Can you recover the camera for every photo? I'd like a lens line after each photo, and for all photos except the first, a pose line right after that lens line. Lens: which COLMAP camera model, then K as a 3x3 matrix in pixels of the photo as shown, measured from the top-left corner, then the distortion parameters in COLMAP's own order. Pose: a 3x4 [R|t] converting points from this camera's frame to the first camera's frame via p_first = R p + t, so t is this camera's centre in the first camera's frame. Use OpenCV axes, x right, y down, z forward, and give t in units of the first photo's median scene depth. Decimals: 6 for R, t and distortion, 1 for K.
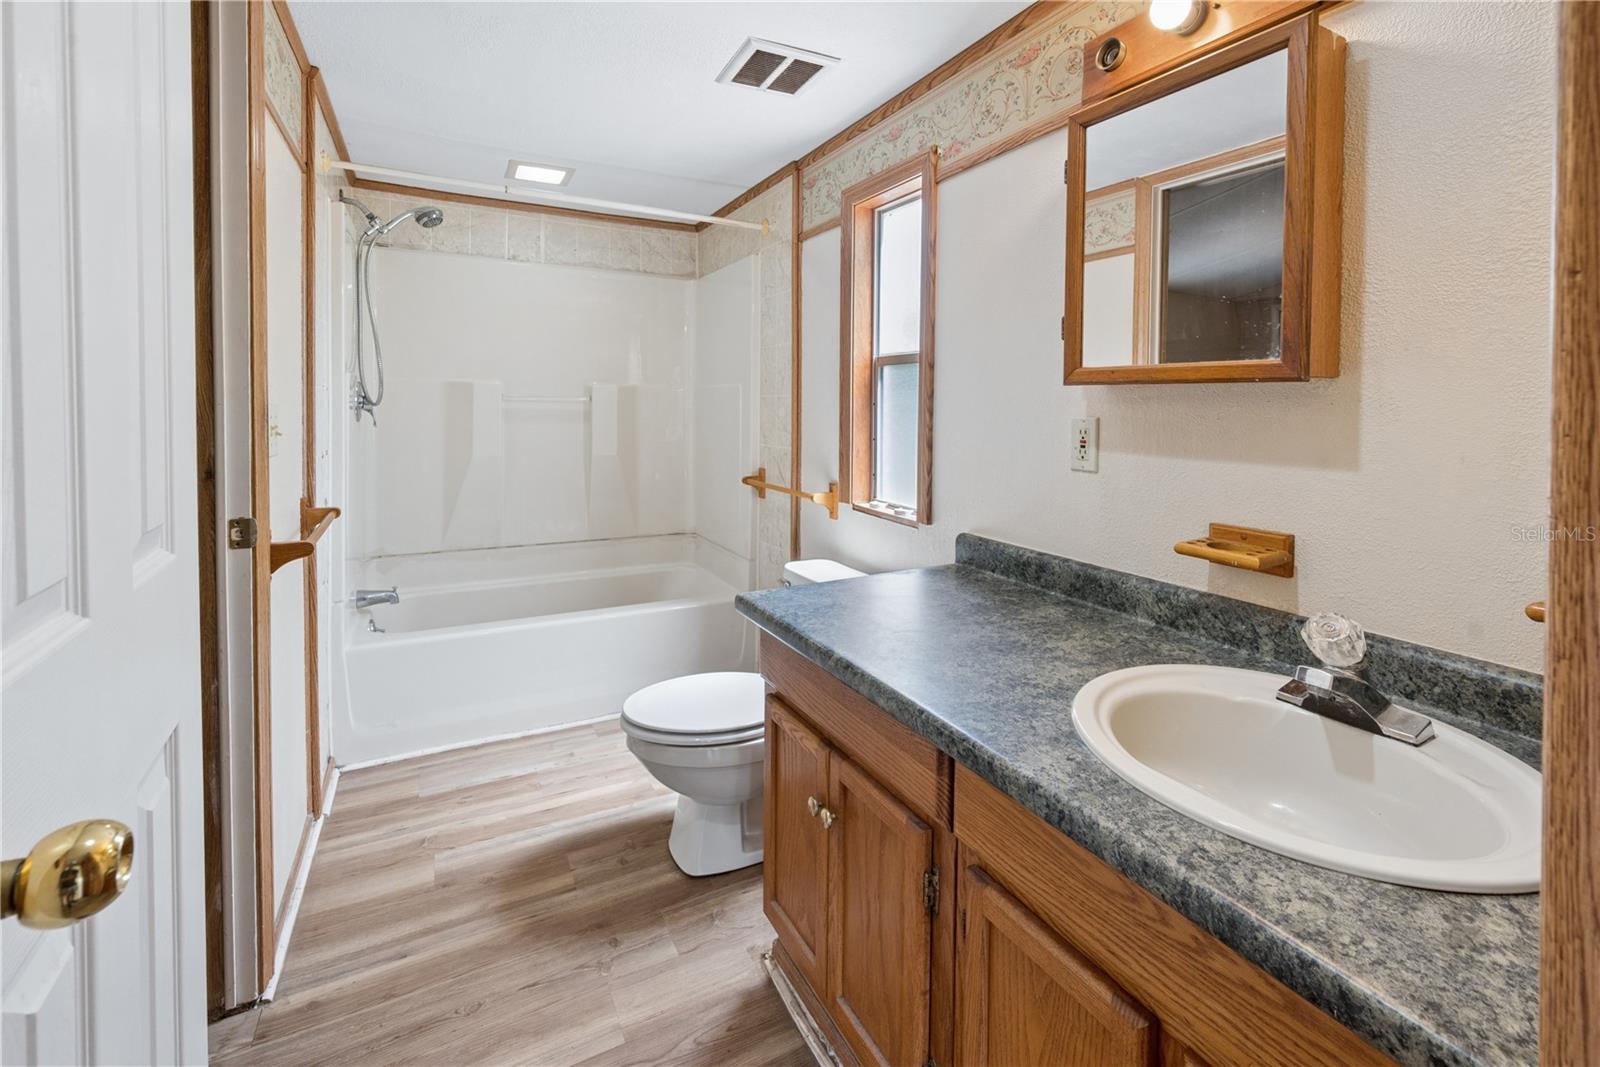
lens RADIAL K [[683.8, 0, 800.8], [0, 683.8, 425.8], [0, 0, 1]] dist [-0.001317, -0.000295]
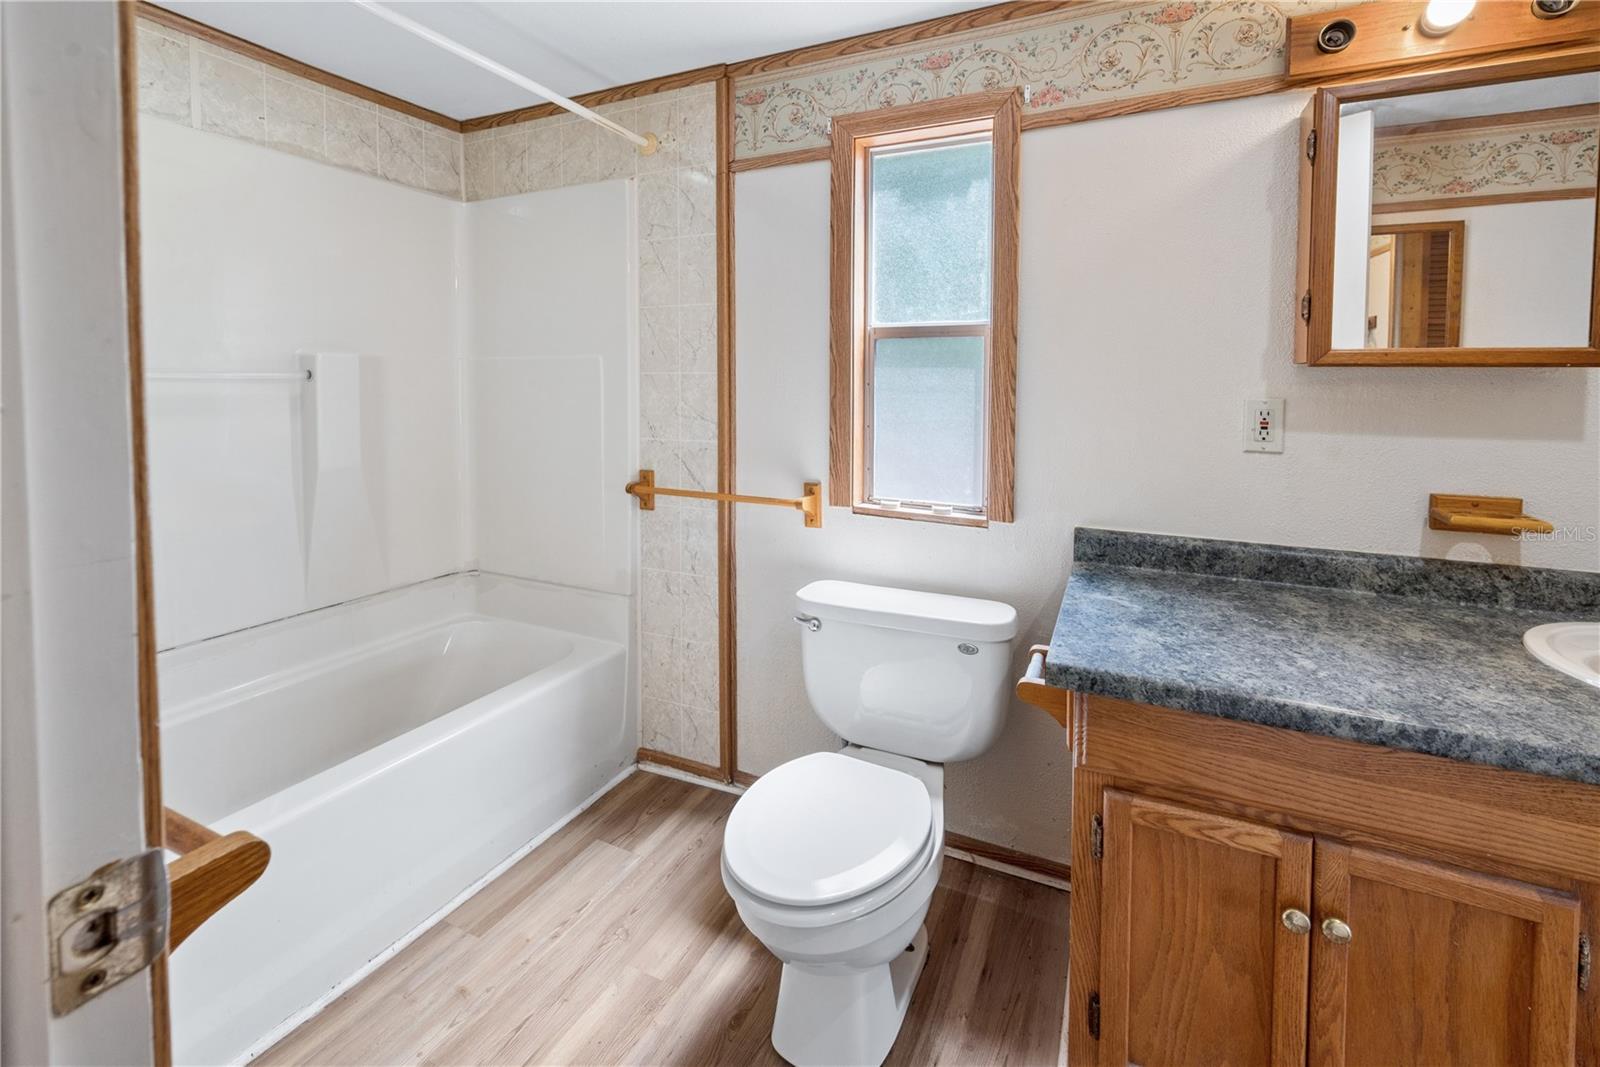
lens RADIAL K [[679.1, 0, 822.1], [0, 679.1, 411.6], [0, 0, 1]] dist [-0.000720, 0.000079]
pose [[0.801576, -0.029557, 0.597162, -0.558187], [0.020420, 0.999548, 0.022063, -0.022925], [-0.597544, -0.005491, 0.801817, 0.477804]]
